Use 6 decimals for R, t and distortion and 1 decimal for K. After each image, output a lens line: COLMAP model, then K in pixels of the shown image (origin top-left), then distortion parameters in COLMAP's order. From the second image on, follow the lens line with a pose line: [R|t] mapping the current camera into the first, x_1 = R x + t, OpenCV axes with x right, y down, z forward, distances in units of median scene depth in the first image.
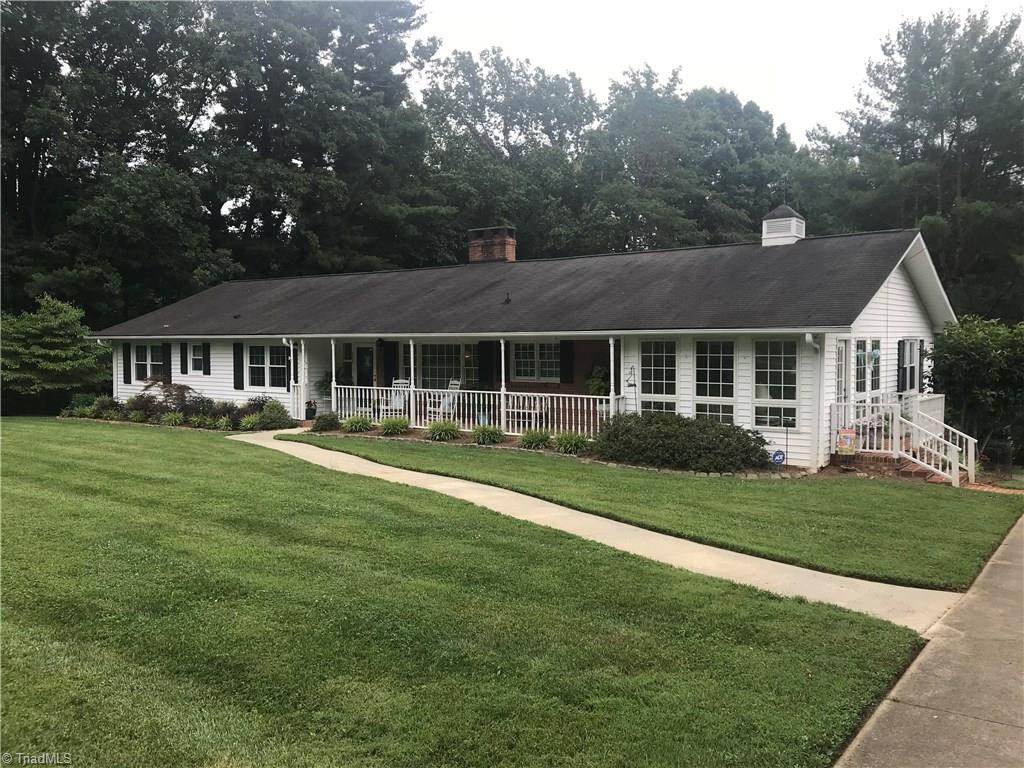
lens RADIAL K [[854.3, 0, 507.8], [0, 854.3, 382.5], [0, 0, 1]] dist [0.033545, -0.019312]
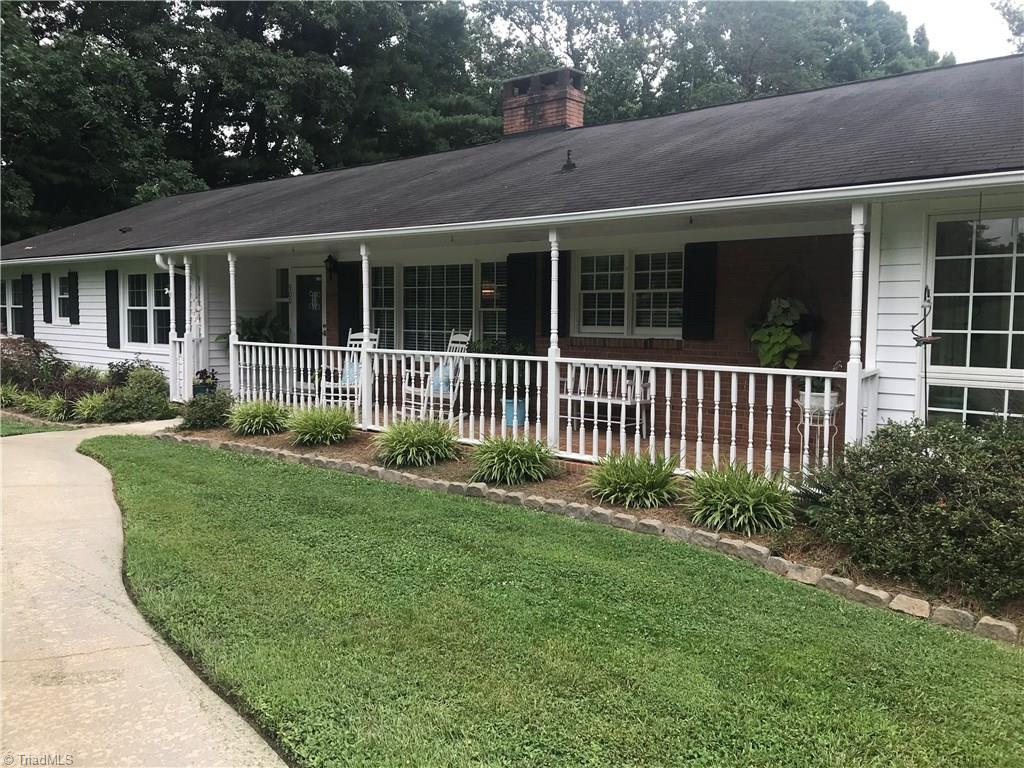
lens RADIAL K [[854.3, 0, 507.2], [0, 854.3, 384.4], [0, 0, 1]] dist [0.033545, -0.019312]
pose [[0.997485, 0.016600, -0.068911, 0.000989], [-0.013982, 0.999168, 0.038301, 0.007568], [0.069489, -0.037242, 0.996887, 0.505444]]
